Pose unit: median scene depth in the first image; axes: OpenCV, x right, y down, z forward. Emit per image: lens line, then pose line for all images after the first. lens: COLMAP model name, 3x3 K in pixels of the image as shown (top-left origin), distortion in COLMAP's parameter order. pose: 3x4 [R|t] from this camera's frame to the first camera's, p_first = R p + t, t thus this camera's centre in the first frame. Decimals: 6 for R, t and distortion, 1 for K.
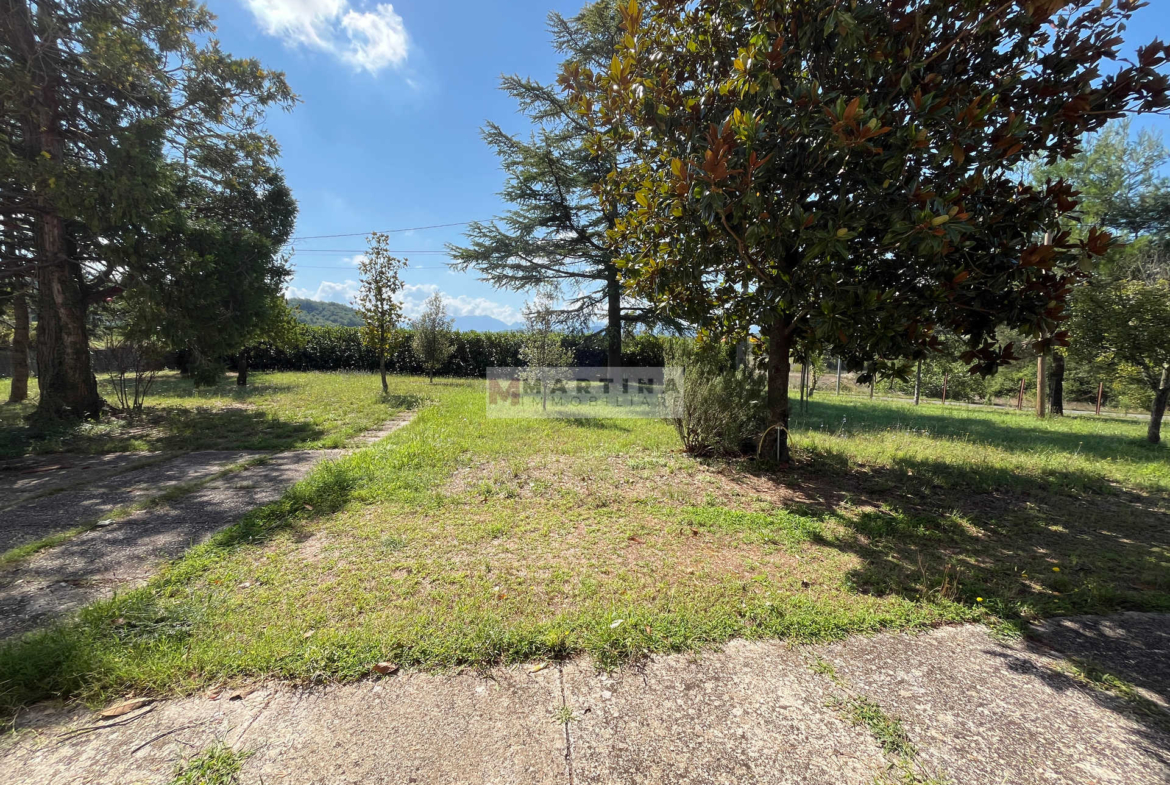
lens RADIAL K [[470.7, 0, 586.3], [0, 470.7, 399.8], [0, 0, 1]] dist [-0.006948, 0.000109]
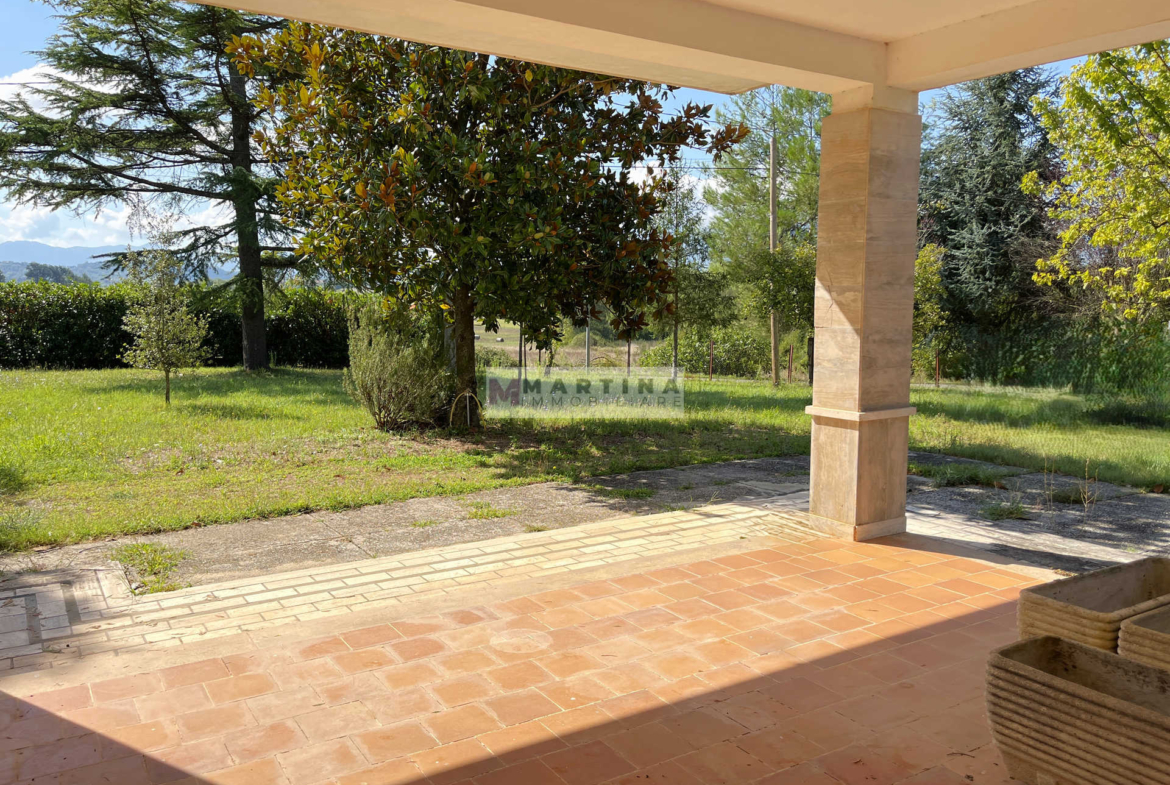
lens RADIAL K [[894.3, 0, 591.6], [0, 894.3, 398.9], [0, 0, 1]] dist [0.018261, -0.003592]
pose [[0.899548, -0.050324, 0.433914, -0.061096], [0.052302, 0.998604, 0.007389, 0.021533], [-0.433680, 0.016048, 0.900924, -0.275849]]
